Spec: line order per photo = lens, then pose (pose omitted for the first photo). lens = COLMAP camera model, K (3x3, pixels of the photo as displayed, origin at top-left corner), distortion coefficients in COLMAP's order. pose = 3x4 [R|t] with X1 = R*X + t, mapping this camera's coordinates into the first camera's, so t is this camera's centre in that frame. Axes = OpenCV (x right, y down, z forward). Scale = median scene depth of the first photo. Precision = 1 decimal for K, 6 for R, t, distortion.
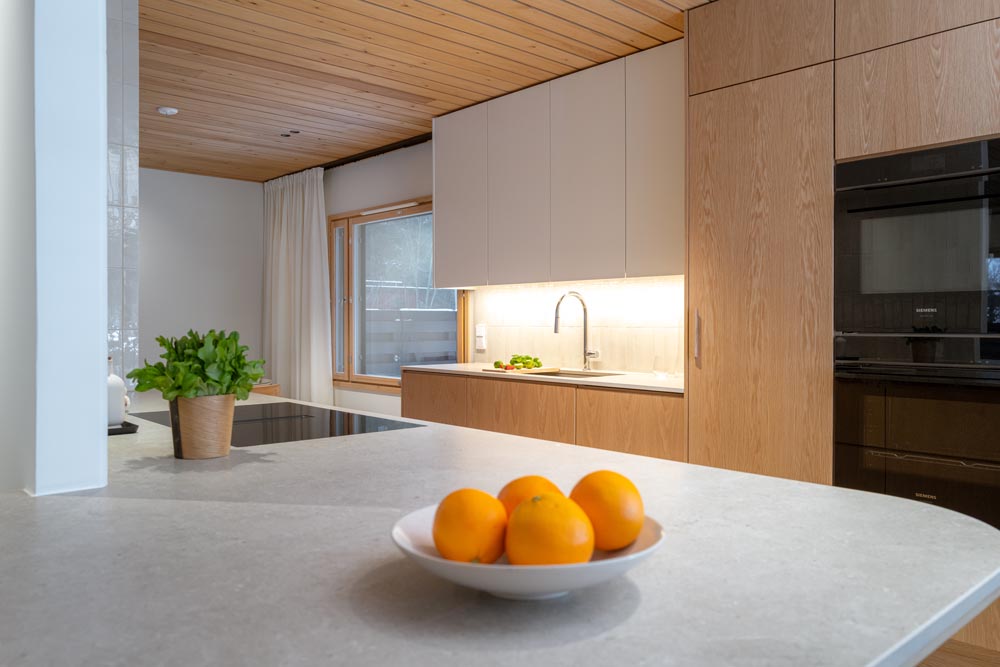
lens RADIAL K [[784.6, 0, 500.0], [0, 784.6, 333.5], [0, 0, 1]] dist [-0.087225, 0.123553]
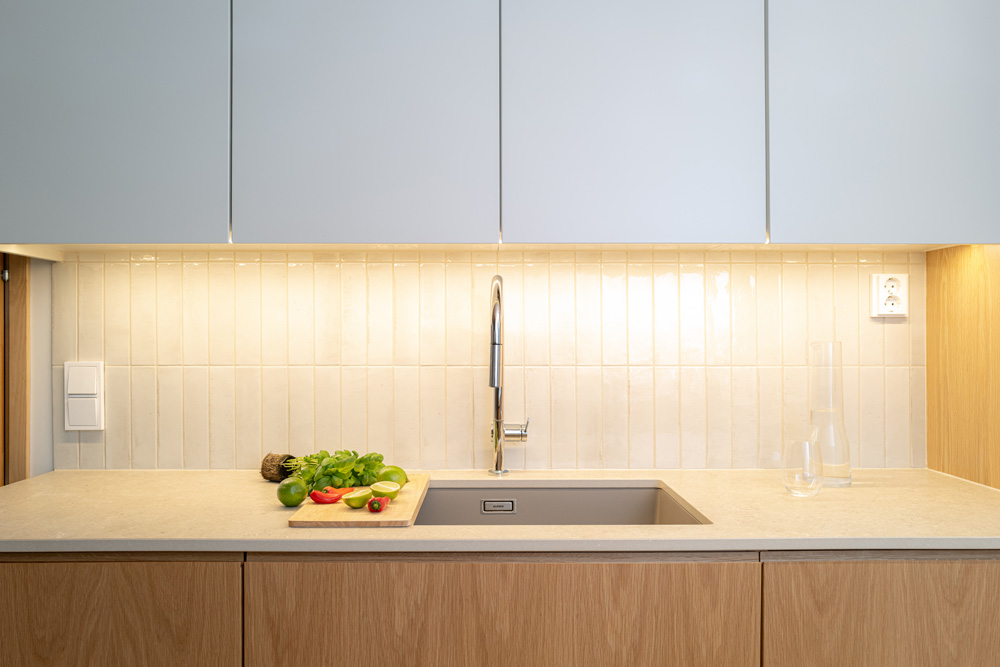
lens RADIAL K [[784.6, 0, 500.0], [0, 784.6, 333.5], [0, 0, 1]] dist [-0.087225, 0.123553]
pose [[0.664371, 0.006707, 0.747373, -0.172238], [0.011980, 0.999736, -0.019621, -0.015418], [-0.747307, 0.021989, 0.664115, 0.690459]]
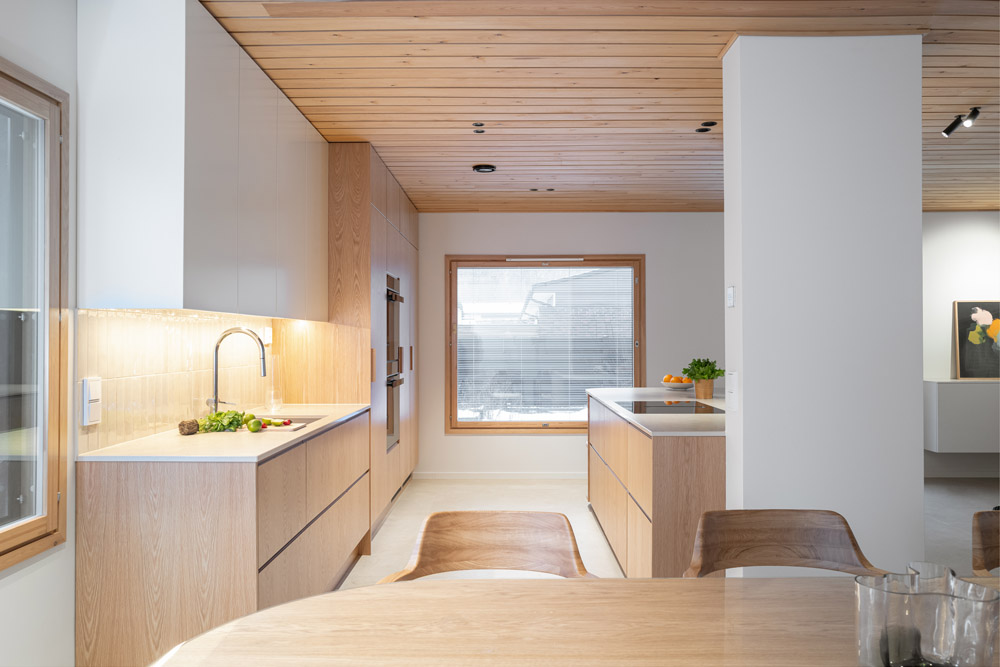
lens RADIAL K [[784.6, 0, 500.0], [0, 784.6, 333.5], [0, 0, 1]] dist [-0.087225, 0.123553]
pose [[-0.735916, 0.011780, 0.676970, -0.624364], [0.019951, 0.999792, 0.004291, -0.041382], [-0.676778, 0.016664, -0.735998, 1.301288]]
